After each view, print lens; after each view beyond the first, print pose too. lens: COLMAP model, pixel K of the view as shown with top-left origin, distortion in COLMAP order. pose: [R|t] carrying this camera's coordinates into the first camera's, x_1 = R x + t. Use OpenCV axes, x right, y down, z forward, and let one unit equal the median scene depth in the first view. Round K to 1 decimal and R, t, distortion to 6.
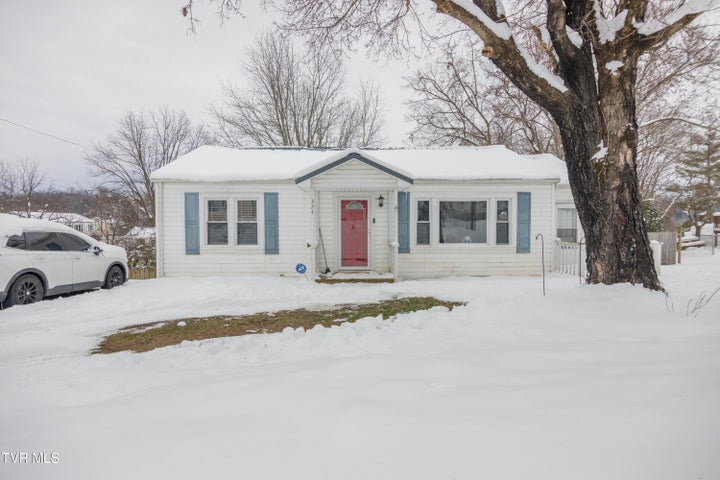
lens RADIAL K [[412.9, 0, 360.1], [0, 412.9, 237.7], [0, 0, 1]] dist [-0.003567, -0.000231]
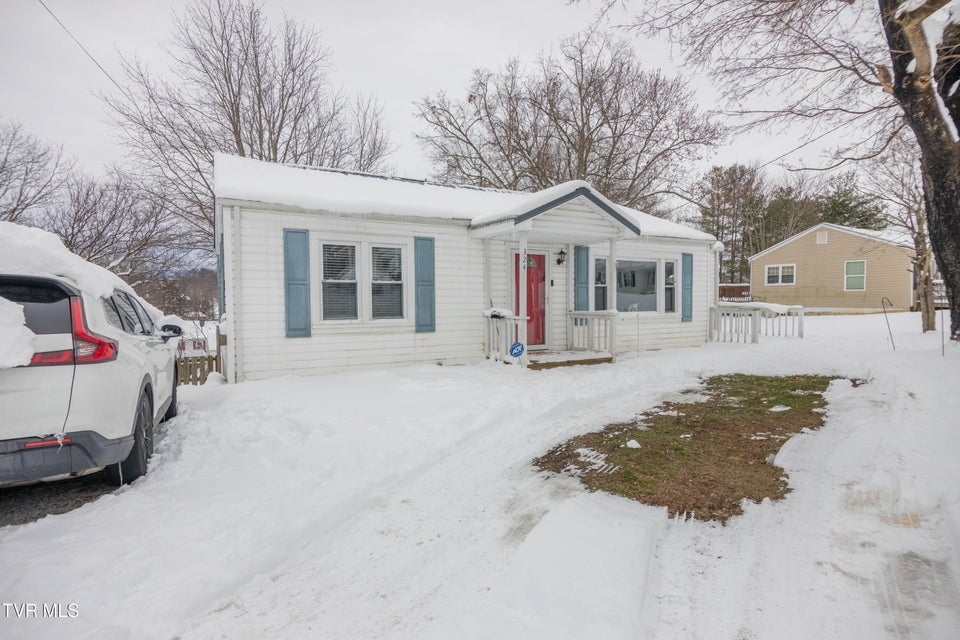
lens RADIAL K [[499.3, 0, 480.1], [0, 499.3, 320.7], [0, 0, 1]] dist [-0.000176, 0.000020]
pose [[0.878363, -0.021529, 0.477509, -0.514213], [0.017168, 0.999762, 0.013496, 0.012539], [-0.477685, -0.003657, 0.878523, 0.267145]]
